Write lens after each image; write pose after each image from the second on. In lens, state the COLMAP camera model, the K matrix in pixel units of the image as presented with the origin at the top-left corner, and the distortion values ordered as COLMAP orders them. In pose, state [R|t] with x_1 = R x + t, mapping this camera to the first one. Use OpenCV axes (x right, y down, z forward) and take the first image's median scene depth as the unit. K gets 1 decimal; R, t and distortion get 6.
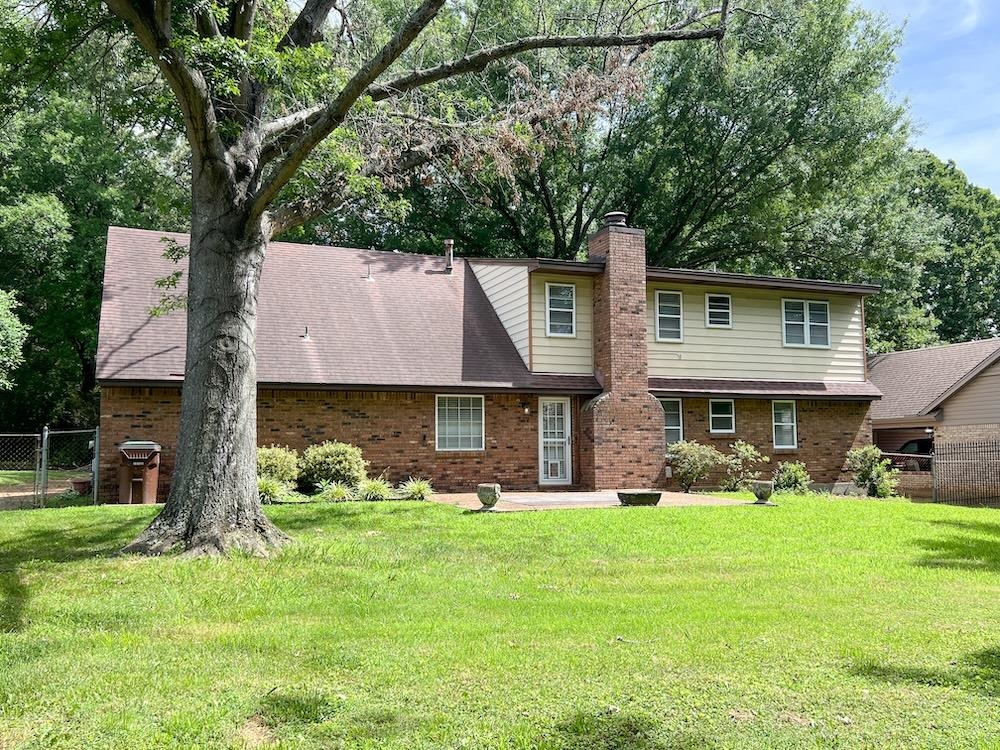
lens RADIAL K [[861.8, 0, 500.0], [0, 861.8, 375.0], [0, 0, 1]] dist [0.164913, -0.001204]
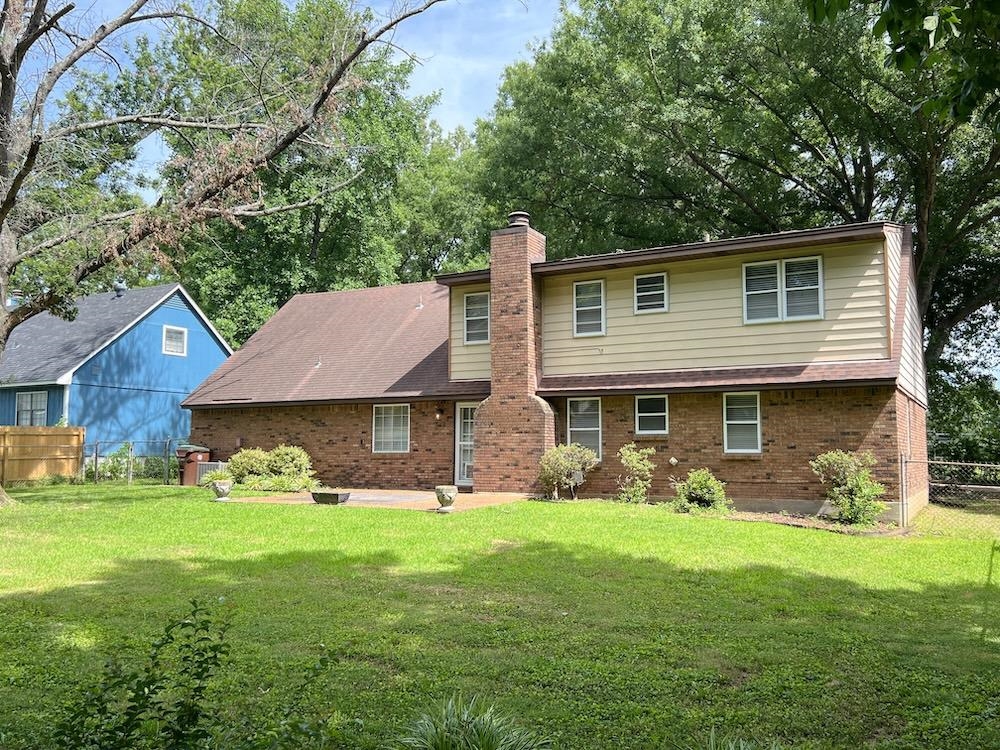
lens RADIAL K [[861.8, 0, 500.0], [0, 861.8, 375.0], [0, 0, 1]] dist [0.164913, -0.001204]
pose [[0.619949, -0.061376, -0.782238, 0.848373], [0.063415, 0.997594, -0.028014, 0.022631], [0.782075, -0.032239, 0.622349, 0.351854]]
